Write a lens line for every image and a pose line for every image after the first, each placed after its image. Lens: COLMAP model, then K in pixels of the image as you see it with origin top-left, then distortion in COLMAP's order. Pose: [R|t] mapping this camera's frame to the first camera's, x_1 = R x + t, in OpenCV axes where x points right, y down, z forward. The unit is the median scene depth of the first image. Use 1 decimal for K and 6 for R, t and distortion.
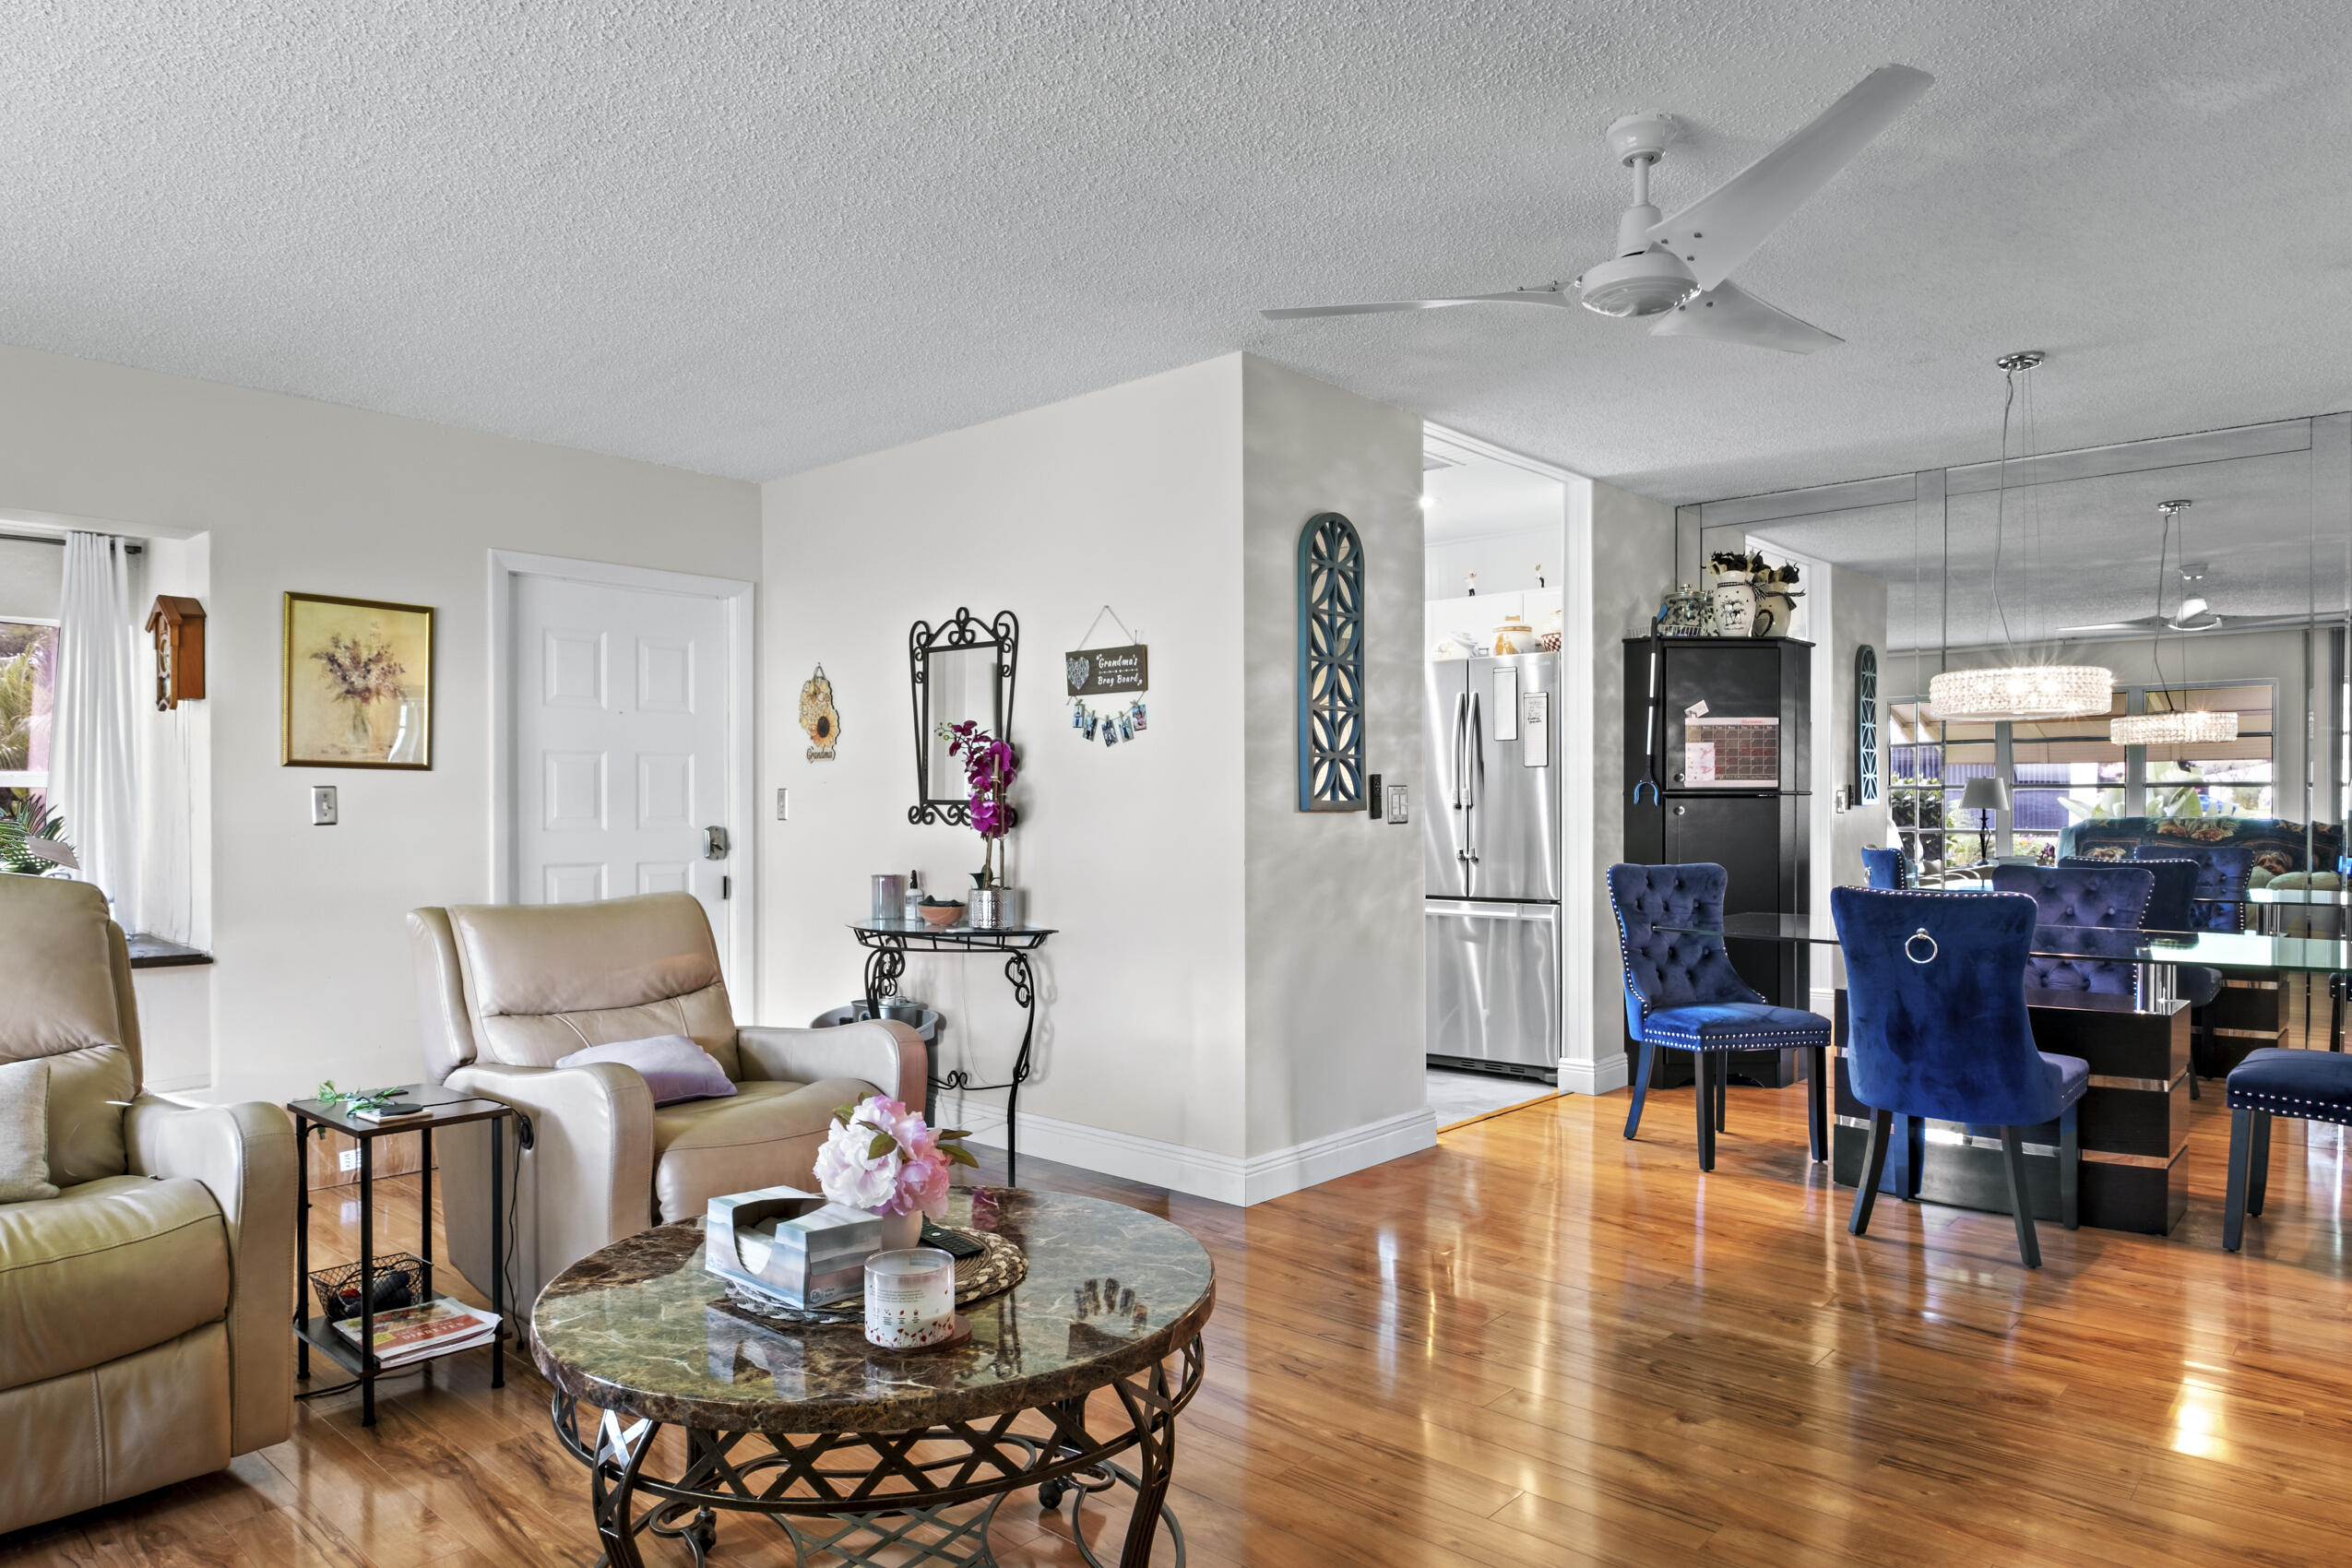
lens RADIAL K [[1420.1, 0, 1174.1], [0, 1420.1, 803.5], [0, 0, 1]] dist [0.006704, -0.018654]
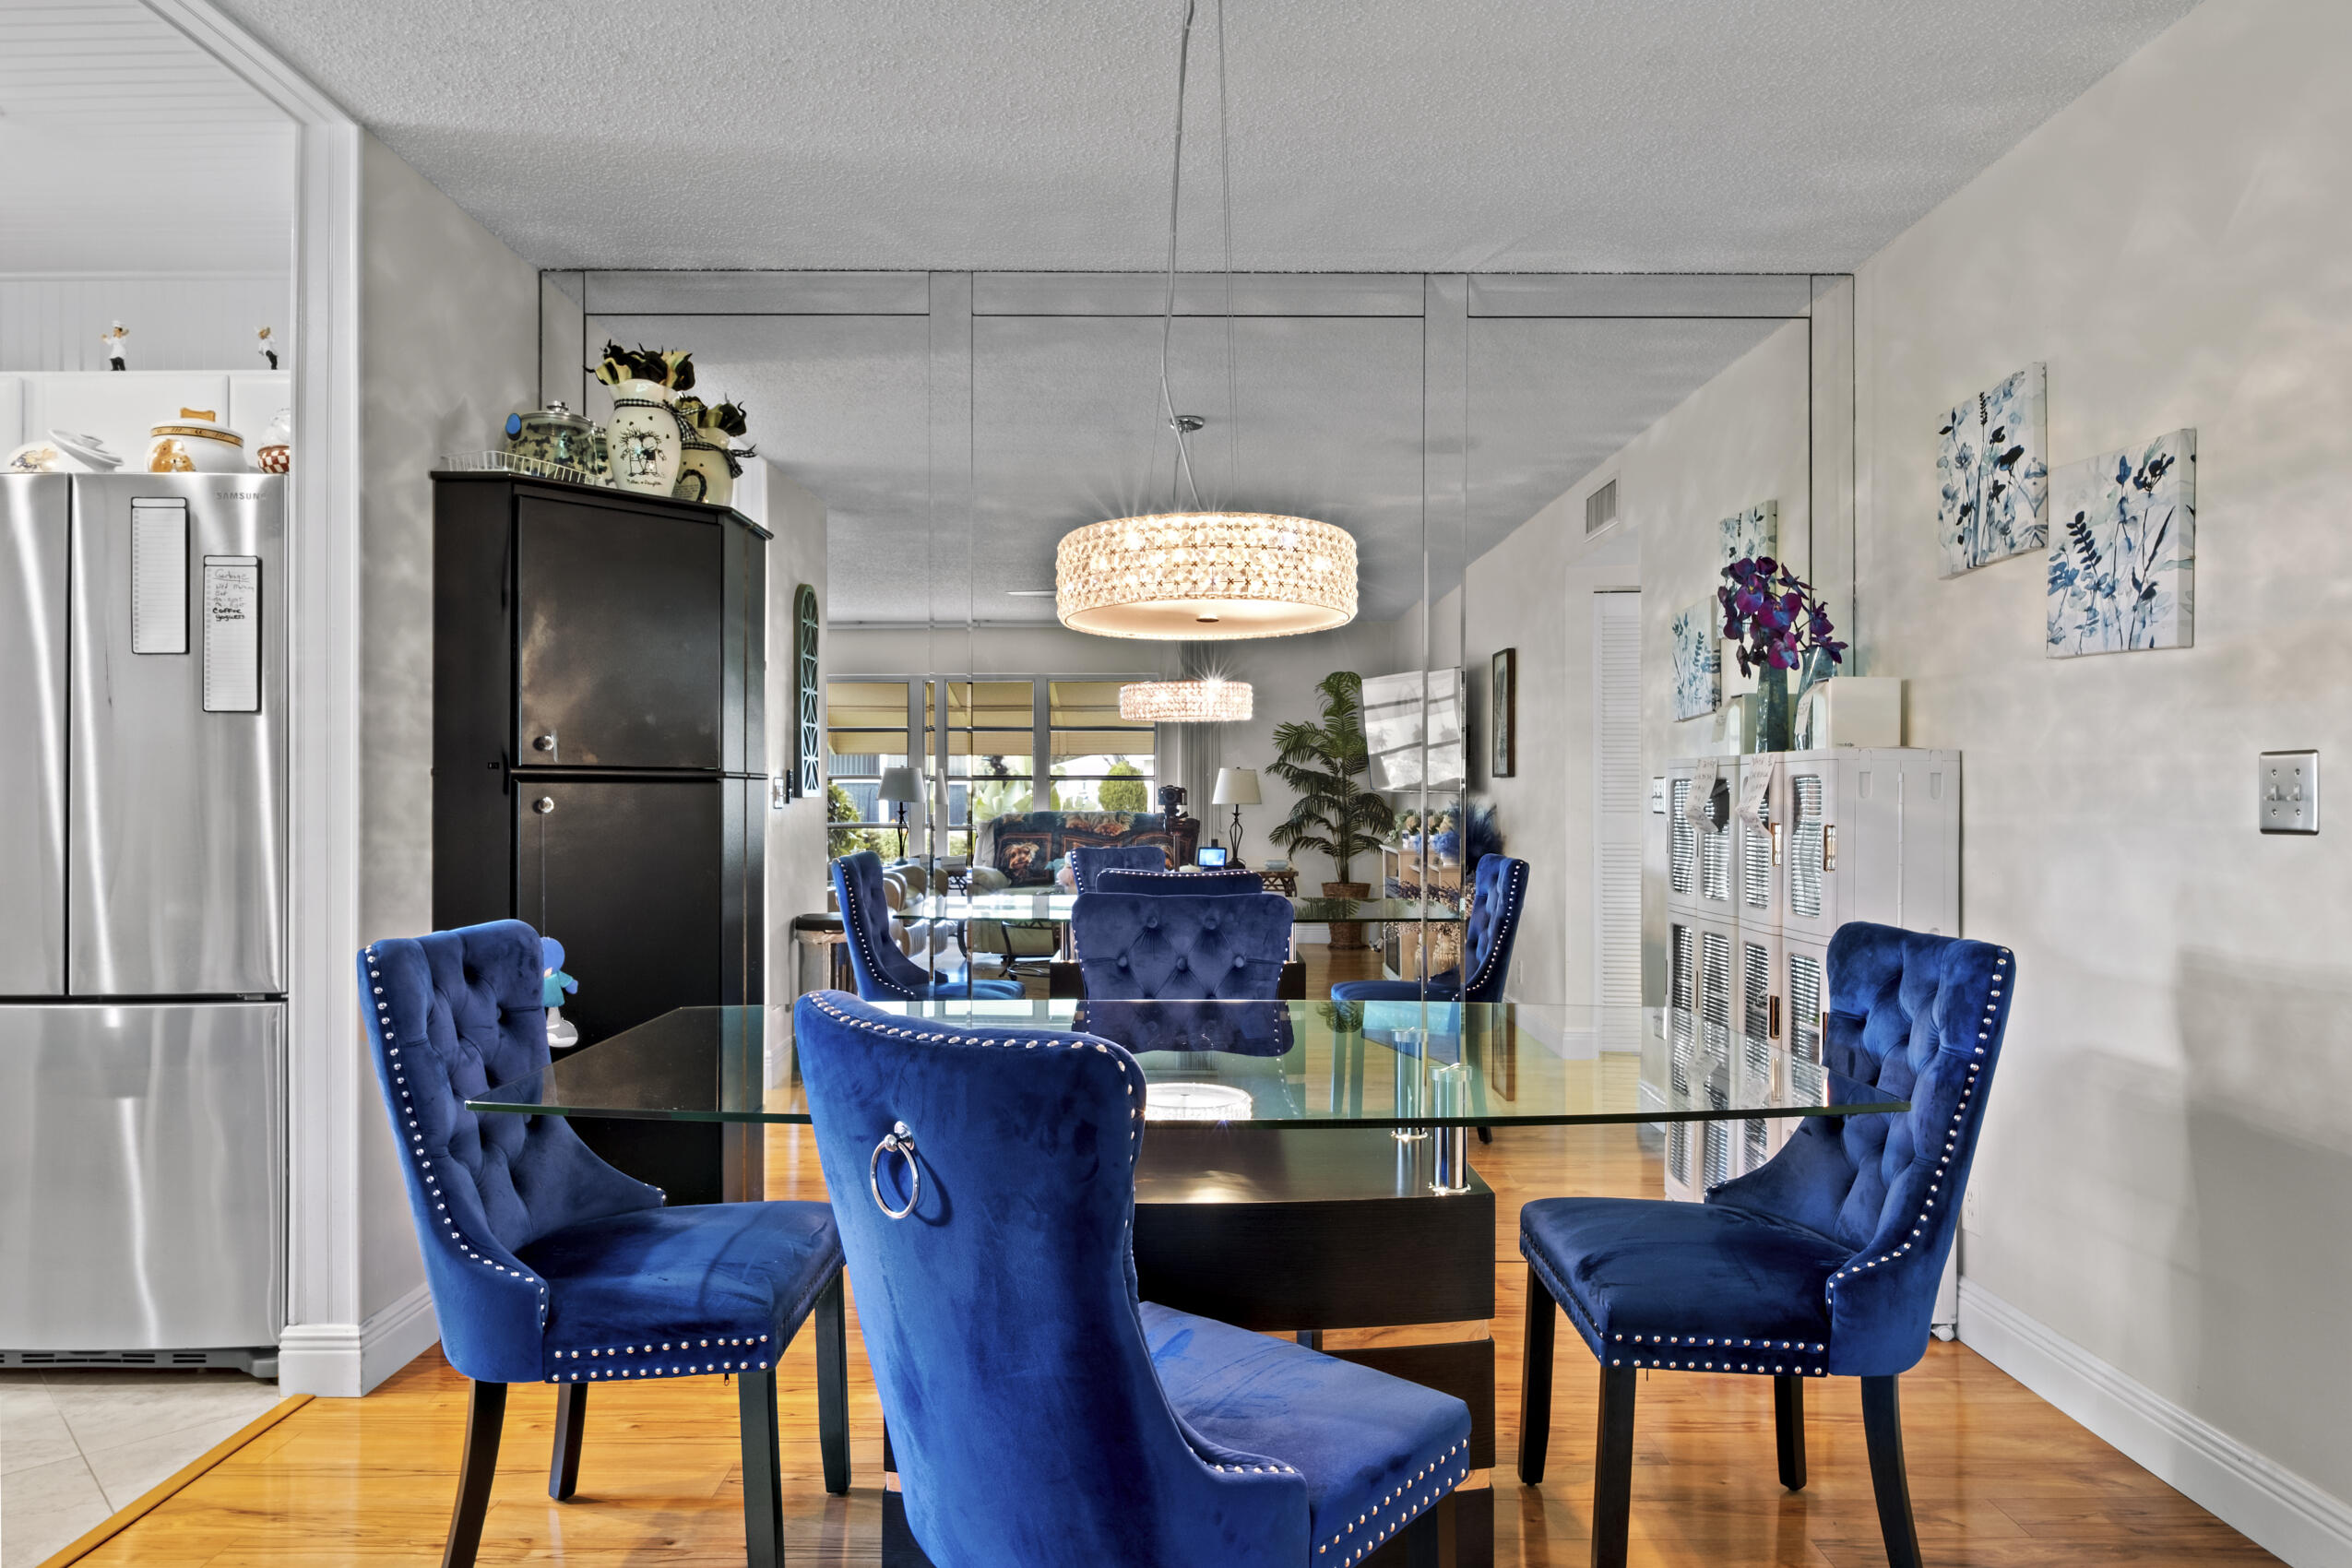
lens RADIAL K [[1420.1, 0, 1174.1], [0, 1420.1, 803.5], [0, 0, 1]] dist [0.006704, -0.018654]
pose [[0.732329, -0.000055, 0.680951, 0.162080], [-0.002626, 0.999992, 0.002905, 0.002293], [-0.680946, -0.003916, 0.732323, 0.438200]]
